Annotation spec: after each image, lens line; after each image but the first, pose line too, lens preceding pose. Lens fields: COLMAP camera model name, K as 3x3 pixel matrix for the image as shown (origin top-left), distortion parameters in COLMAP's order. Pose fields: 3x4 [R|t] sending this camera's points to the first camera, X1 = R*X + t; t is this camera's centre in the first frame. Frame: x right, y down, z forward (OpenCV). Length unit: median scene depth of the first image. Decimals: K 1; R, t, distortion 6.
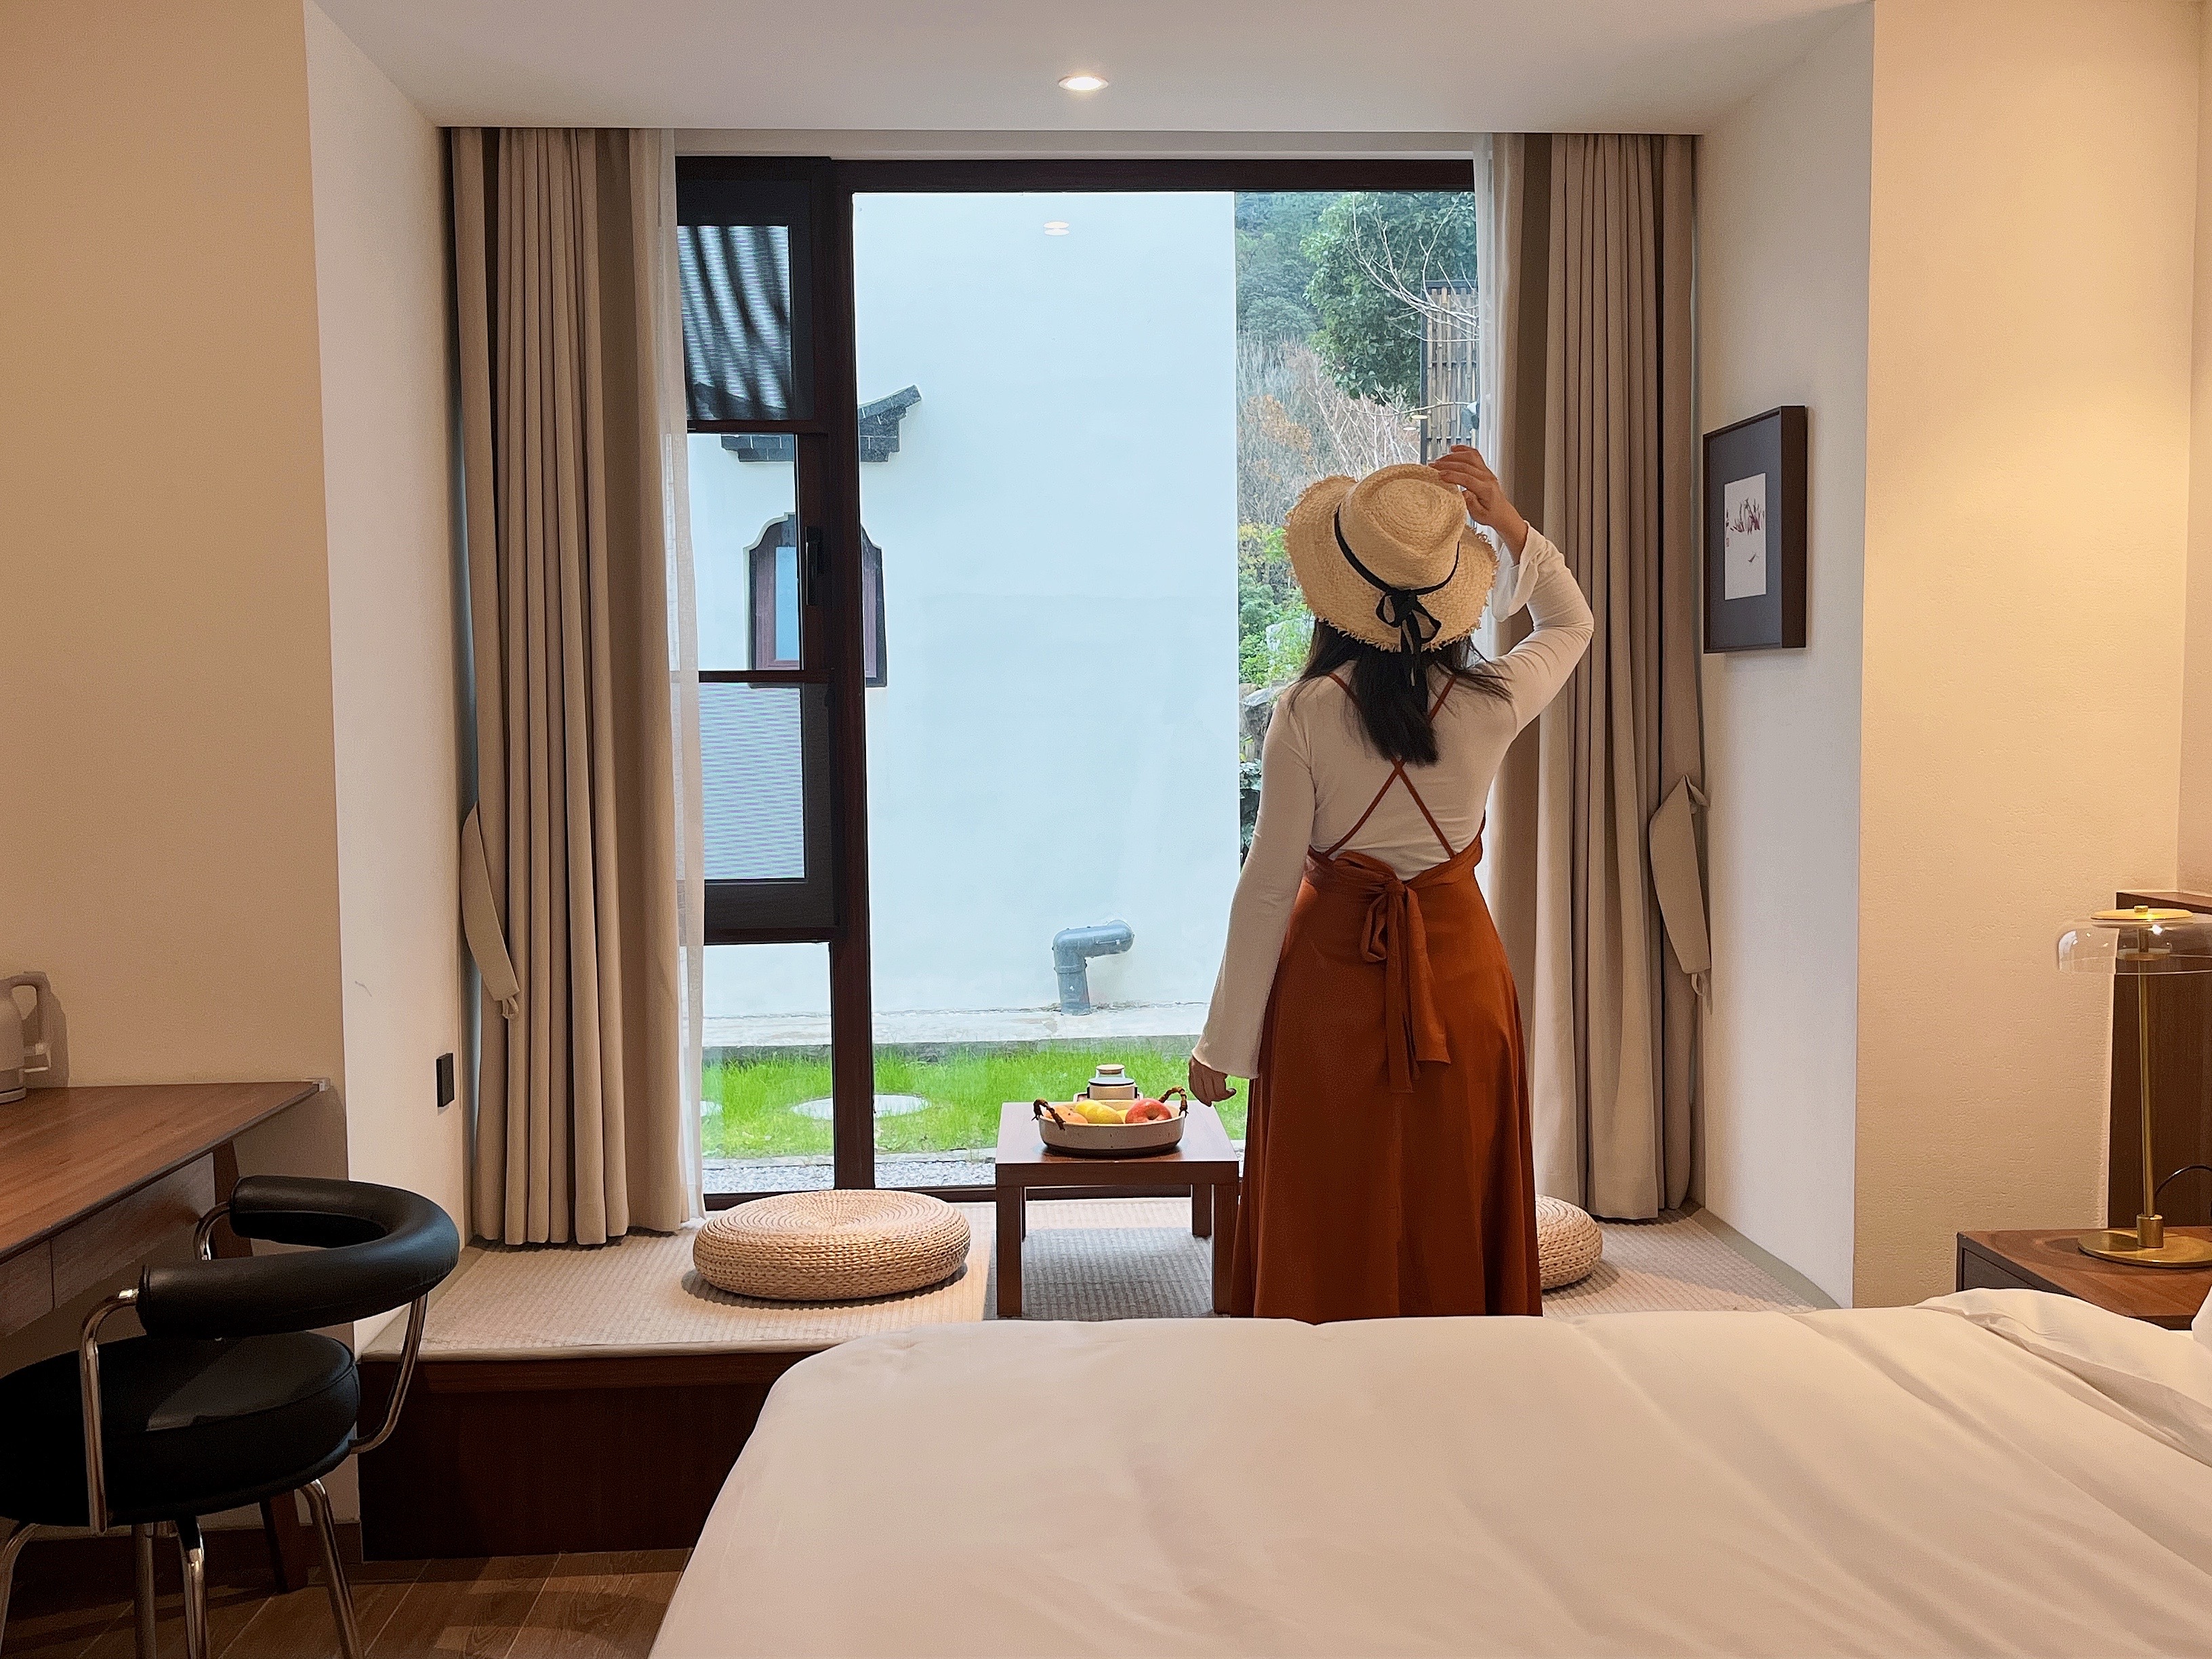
lens RADIAL K [[2375.9, 0, 1106.0], [0, 2375.9, 829.5], [0, 0, 1]] dist [0.138638, -0.173373]
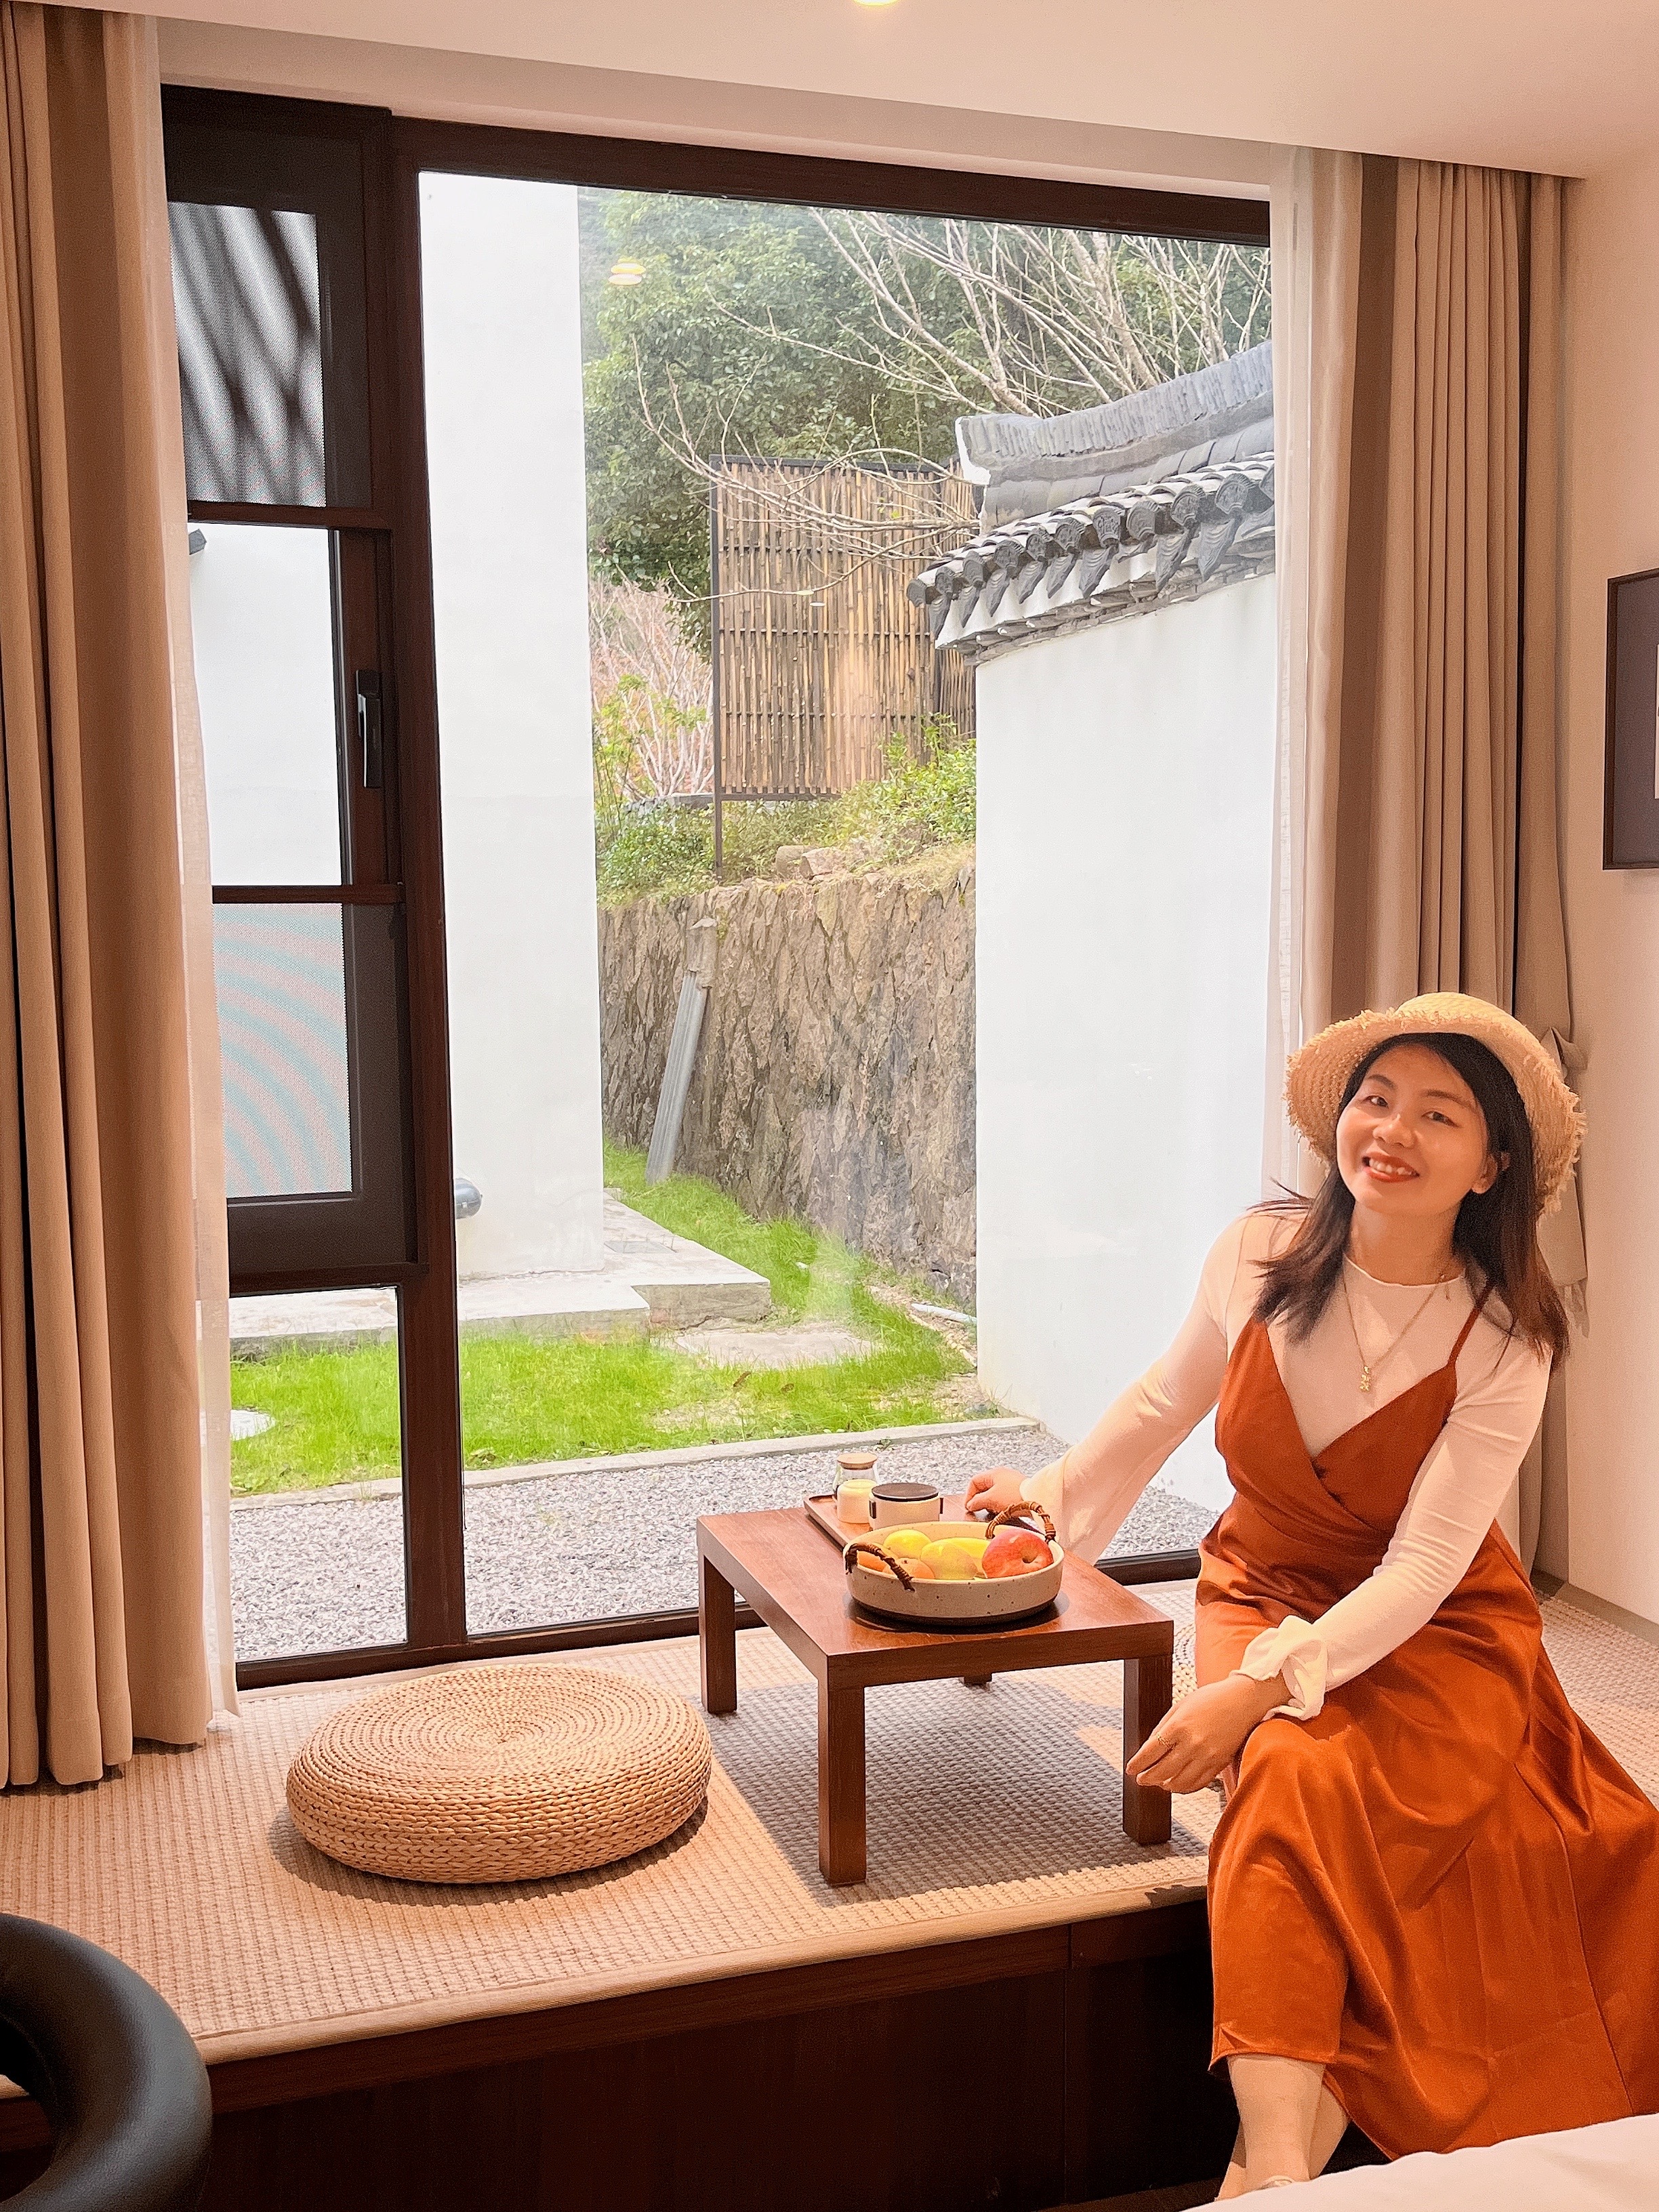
lens RADIAL K [[2375.9, 0, 829.5], [0, 2375.9, 1106.0], [0, 0, 1]] dist [0.138638, -0.173373]
pose [[0.968361, -0.018136, 0.248893, -0.171641], [0.011403, 0.999530, 0.028466, -0.022734], [-0.249292, -0.024728, 0.968113, 0.316460]]
